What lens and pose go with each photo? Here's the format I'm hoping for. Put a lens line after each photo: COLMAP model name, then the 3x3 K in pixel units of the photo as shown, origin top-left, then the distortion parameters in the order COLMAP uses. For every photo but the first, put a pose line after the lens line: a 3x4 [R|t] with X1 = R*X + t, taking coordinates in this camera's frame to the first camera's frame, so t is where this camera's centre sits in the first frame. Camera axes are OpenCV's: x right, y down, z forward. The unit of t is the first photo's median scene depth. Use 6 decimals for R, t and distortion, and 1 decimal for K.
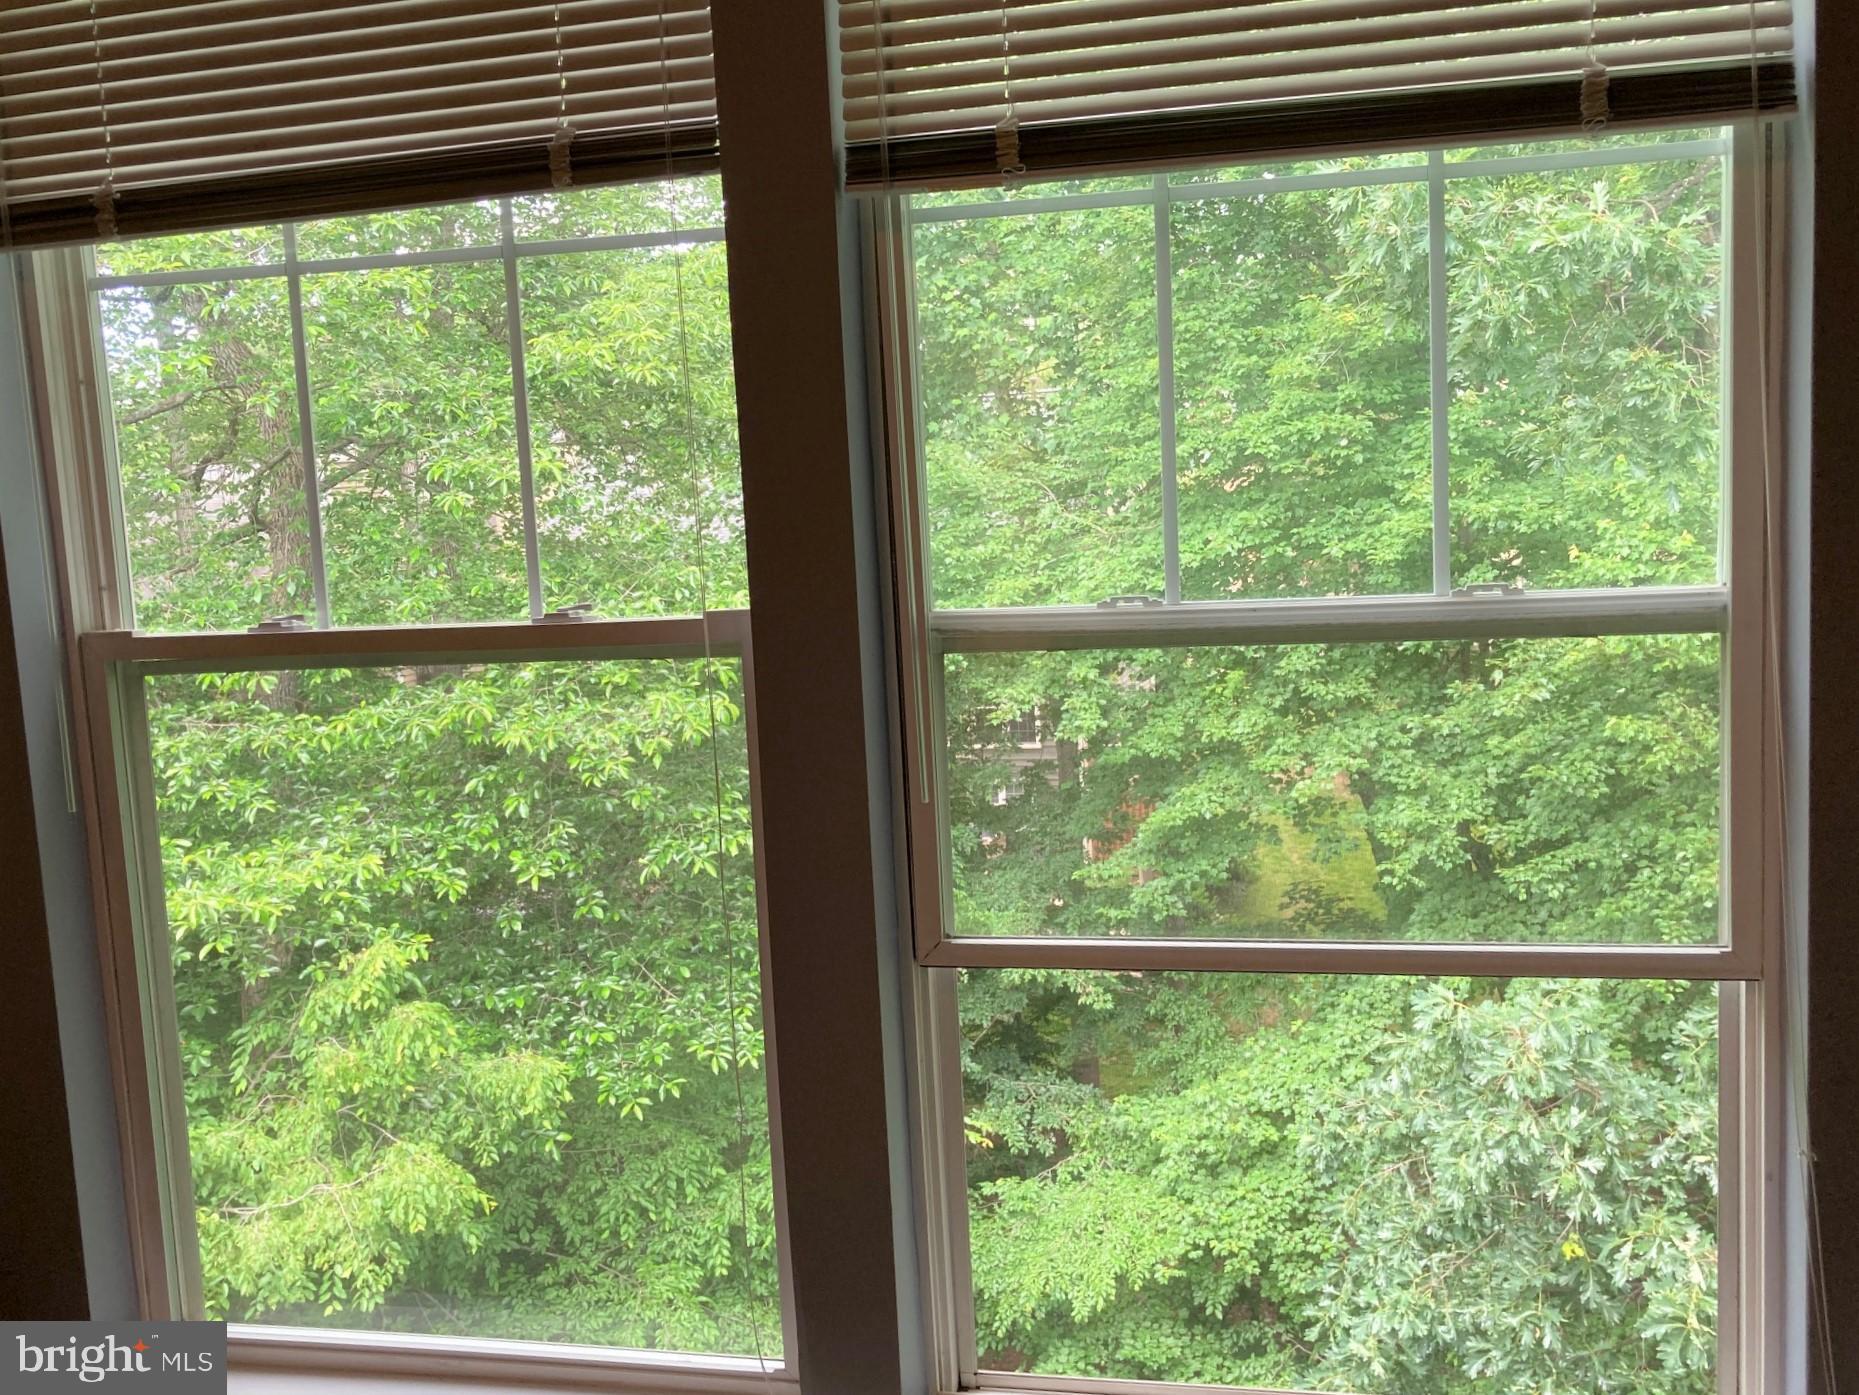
lens RADIAL K [[1679.9, 0, 929.0], [0, 1679.9, 670.6], [0, 0, 1]] dist [0.056269, -0.104481]
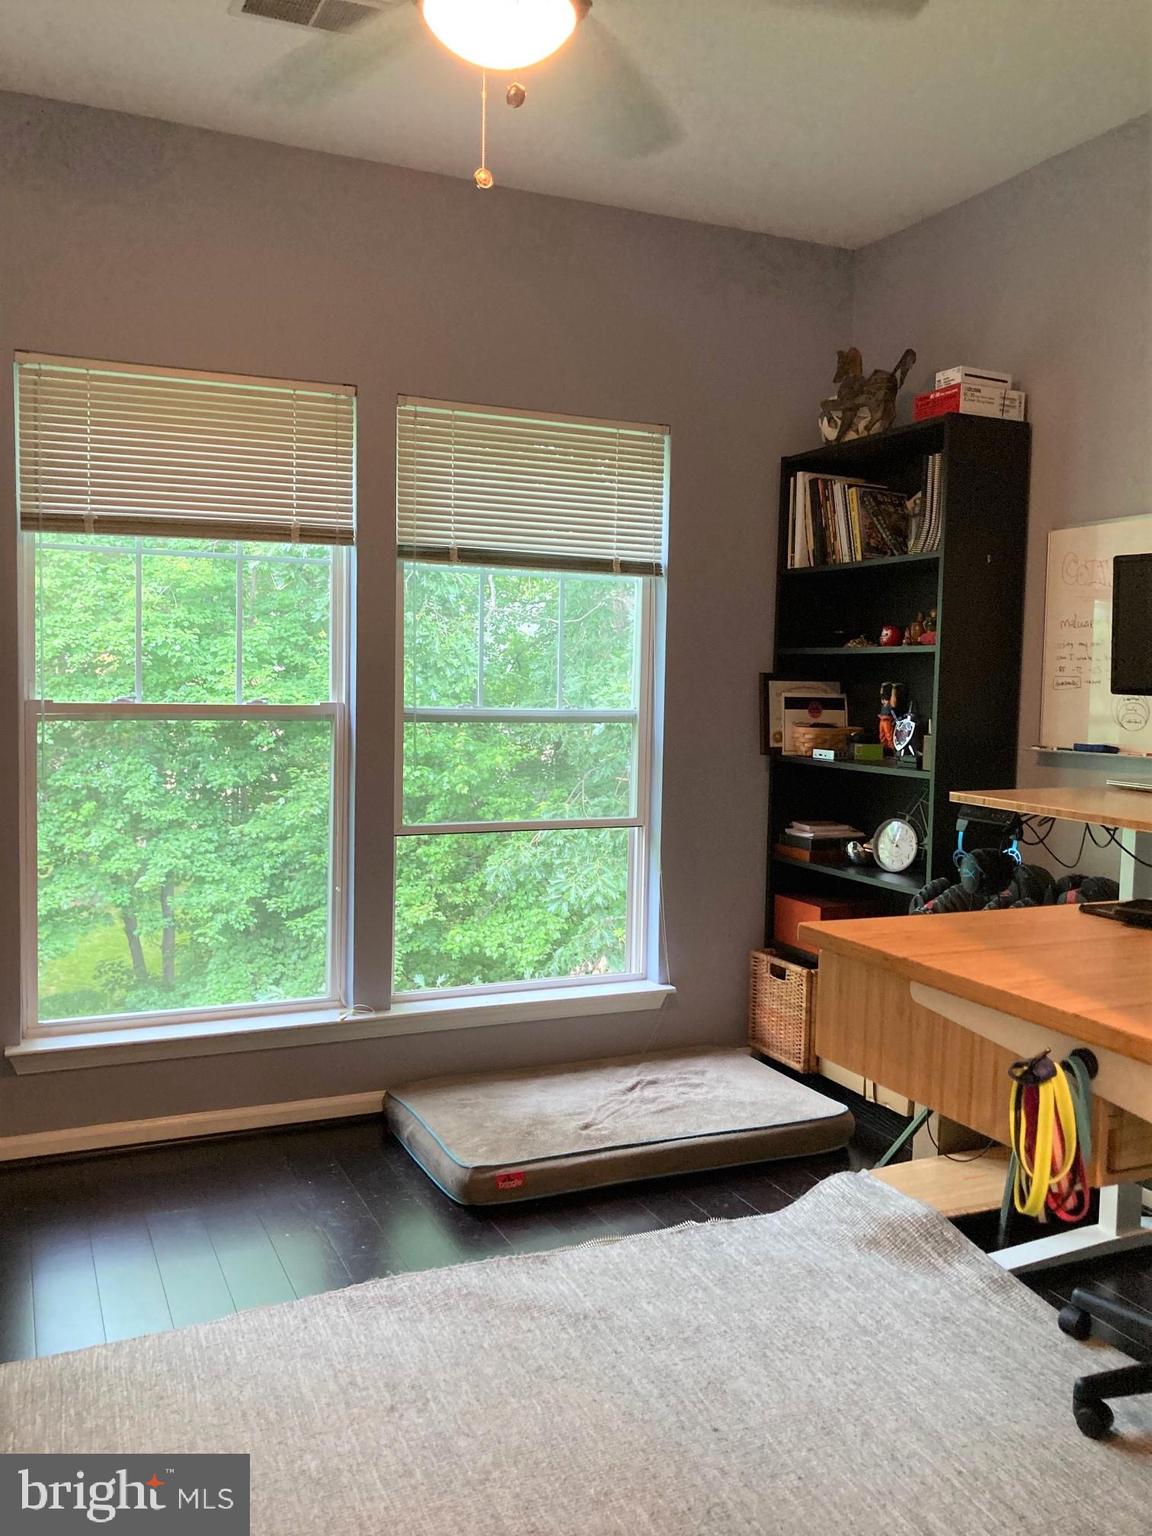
lens RADIAL K [[1269.1, 0, 579.3], [0, 1269.1, 764.0], [0, 0, 1]] dist [0.146747, -0.390670]
pose [[0.803468, 0.020914, 0.594980, -0.141068], [0.007896, 0.998921, -0.045776, 0.022716], [-0.595295, 0.041478, 0.802436, -0.122398]]
